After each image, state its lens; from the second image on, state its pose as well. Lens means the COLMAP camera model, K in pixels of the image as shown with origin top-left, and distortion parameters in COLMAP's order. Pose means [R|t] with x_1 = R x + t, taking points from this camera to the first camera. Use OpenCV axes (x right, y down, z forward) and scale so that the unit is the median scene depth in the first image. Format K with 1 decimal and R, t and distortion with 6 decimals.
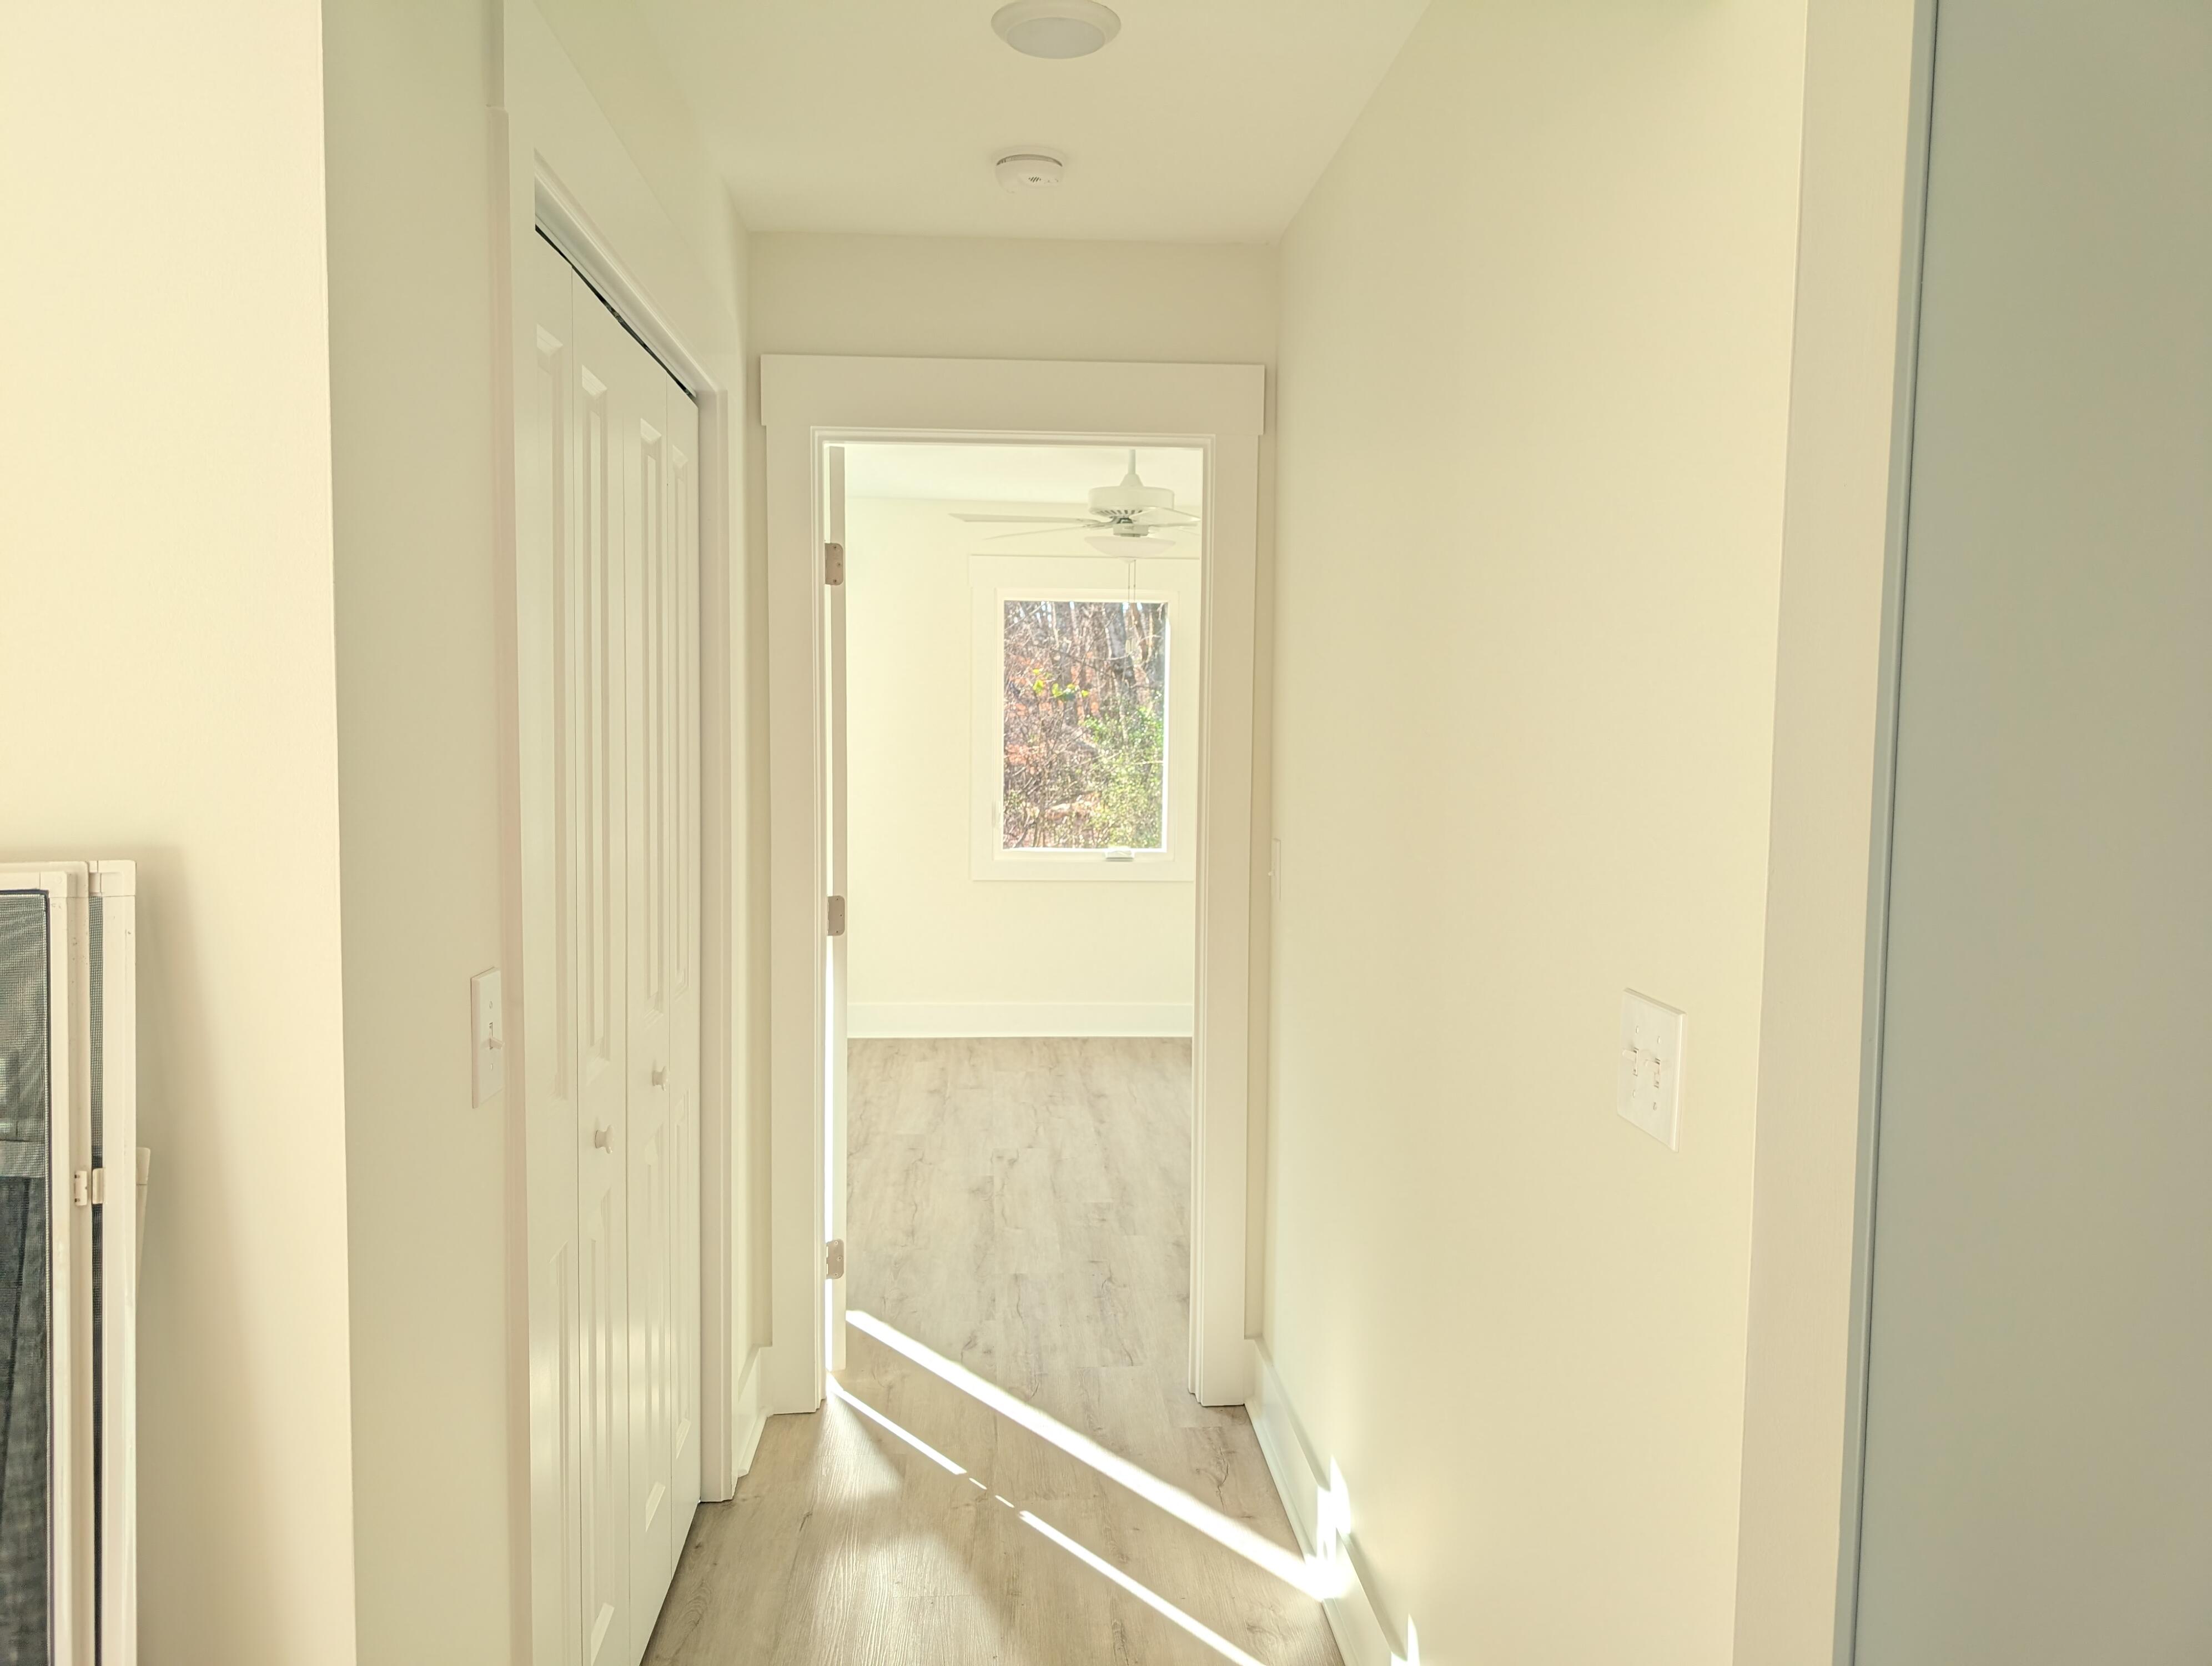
lens RADIAL K [[1601.0, 0, 1106.0], [0, 1601.0, 833.0], [0, 0, 1]] dist [0.011298, 0.001264]
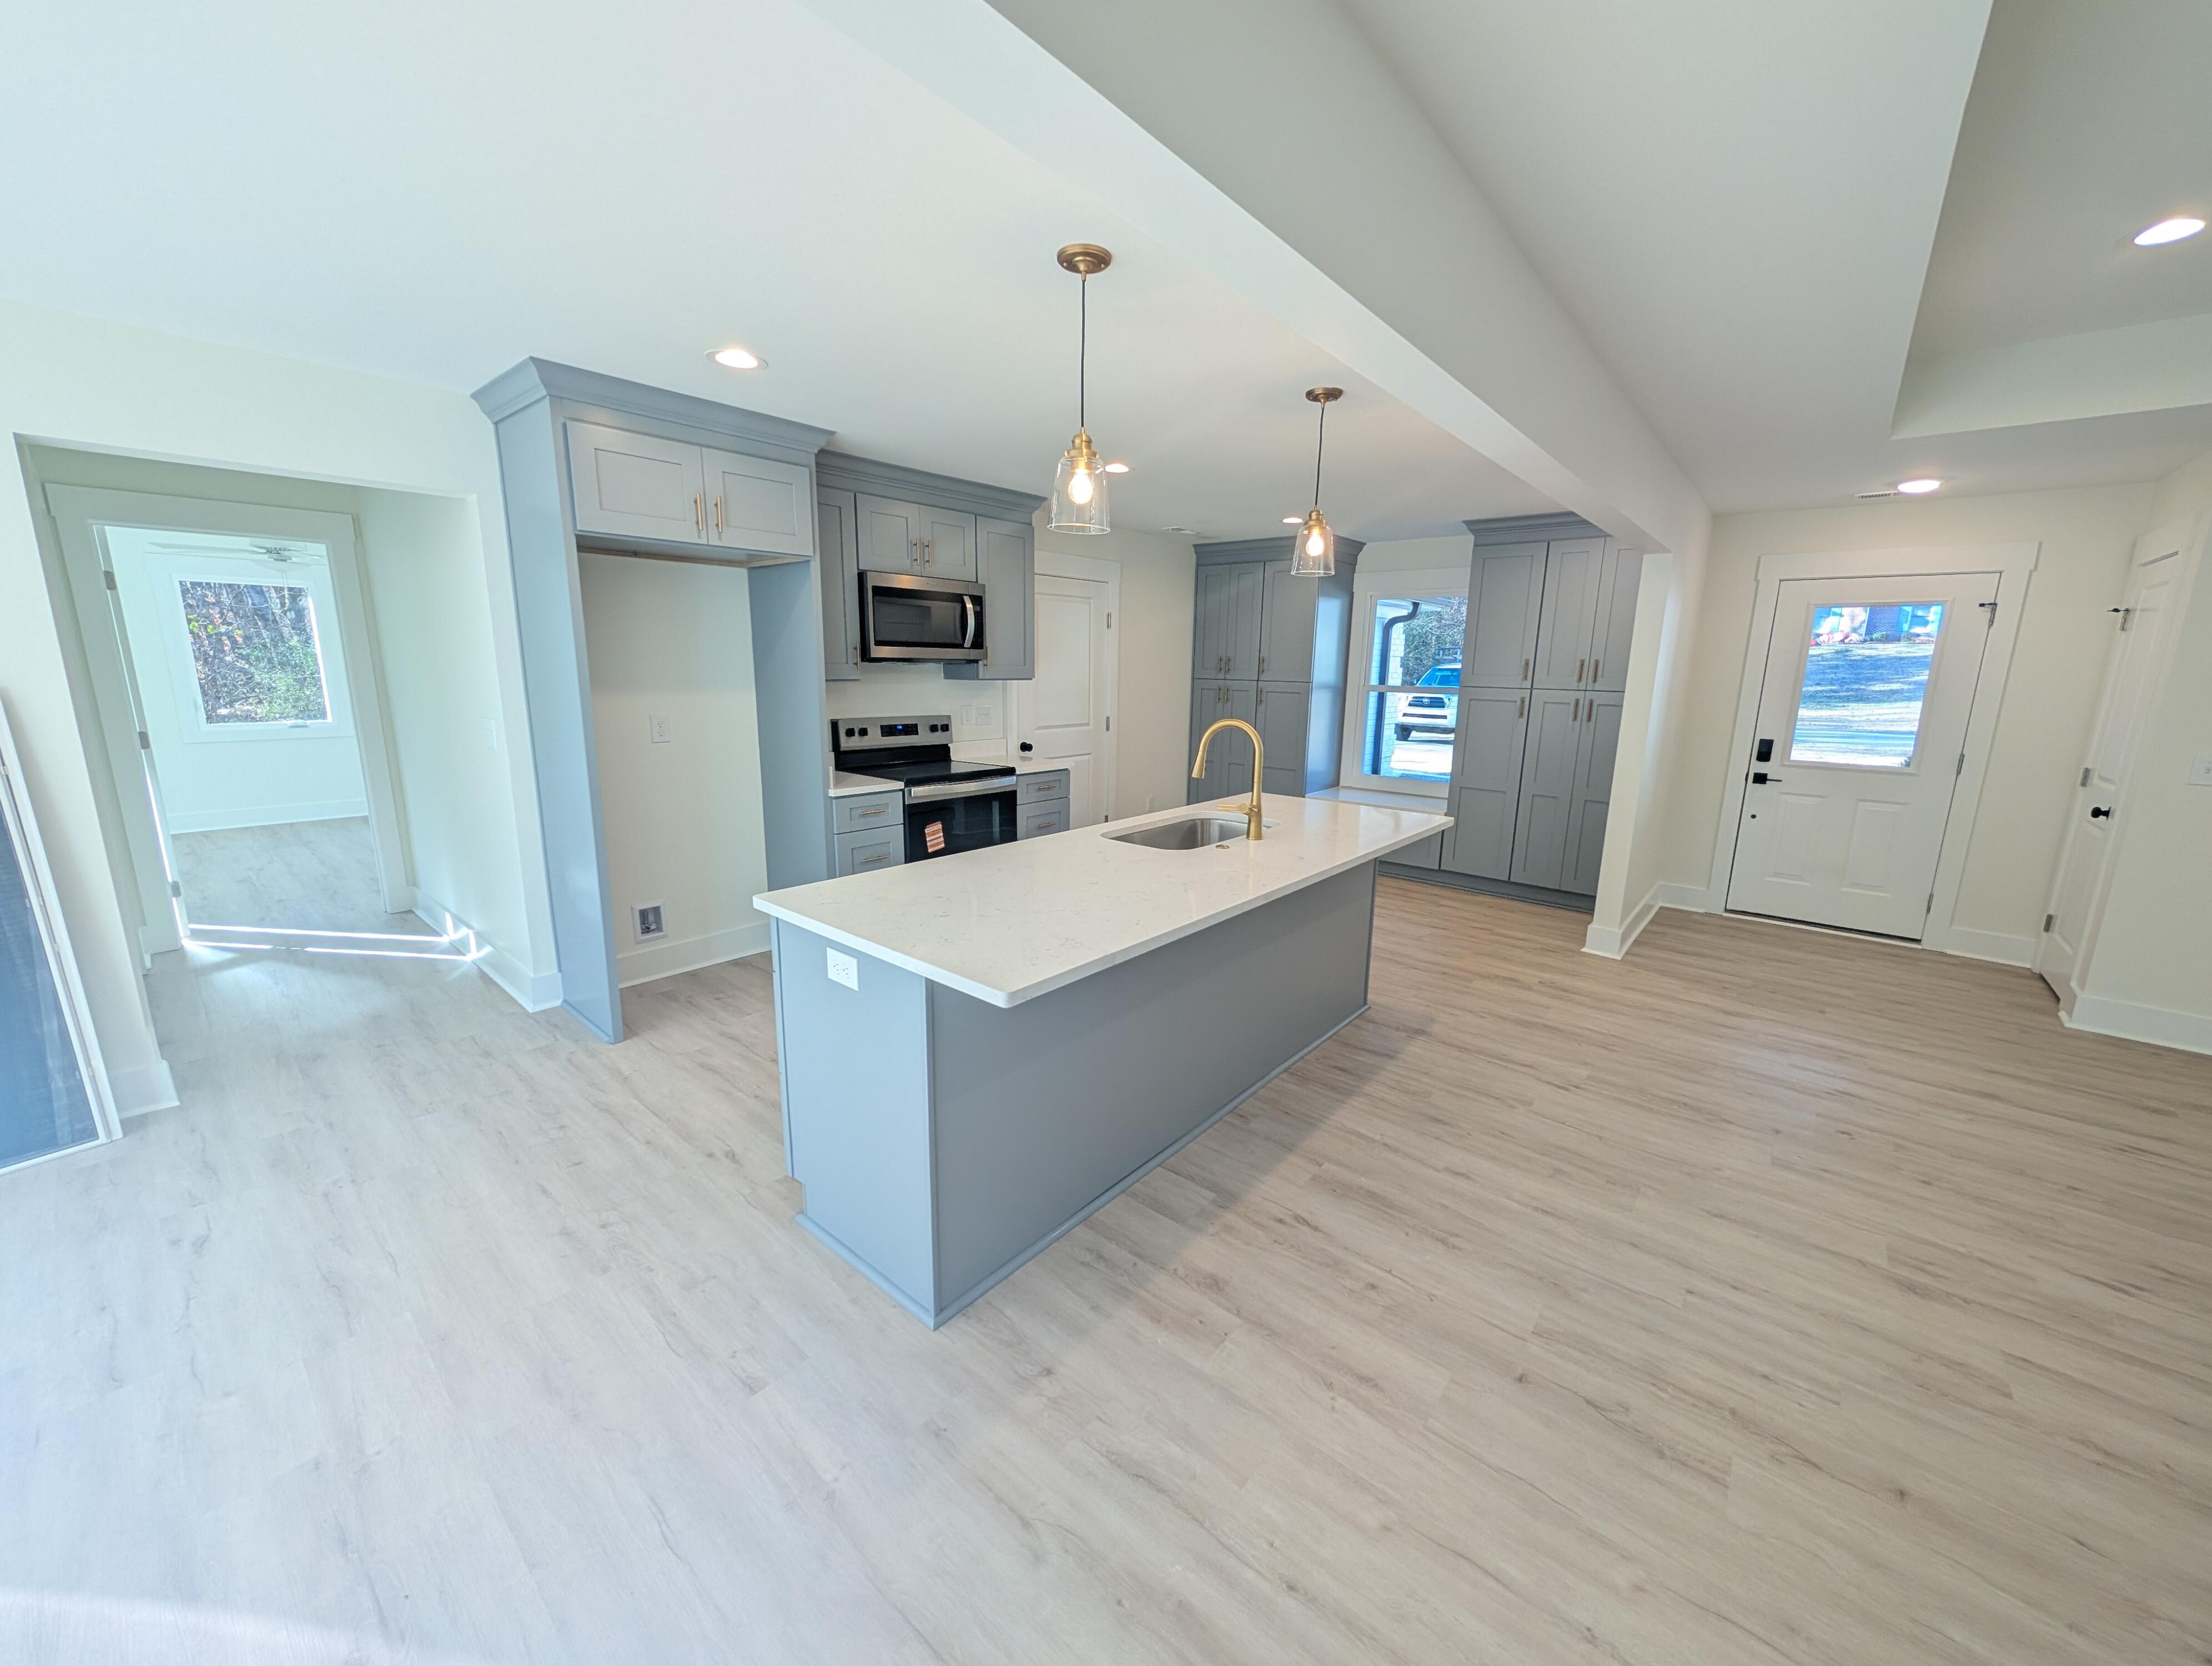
lens RADIAL K [[835.1, 0, 1111.0], [0, 835.1, 828.4], [0, 0, 1]] dist [-0.001473, 0.000364]
pose [[0.701610, -0.139922, 0.698688, -0.032488], [0.042485, 0.987001, 0.154998, 0.032494], [-0.711294, -0.079064, 0.698434, -0.530284]]
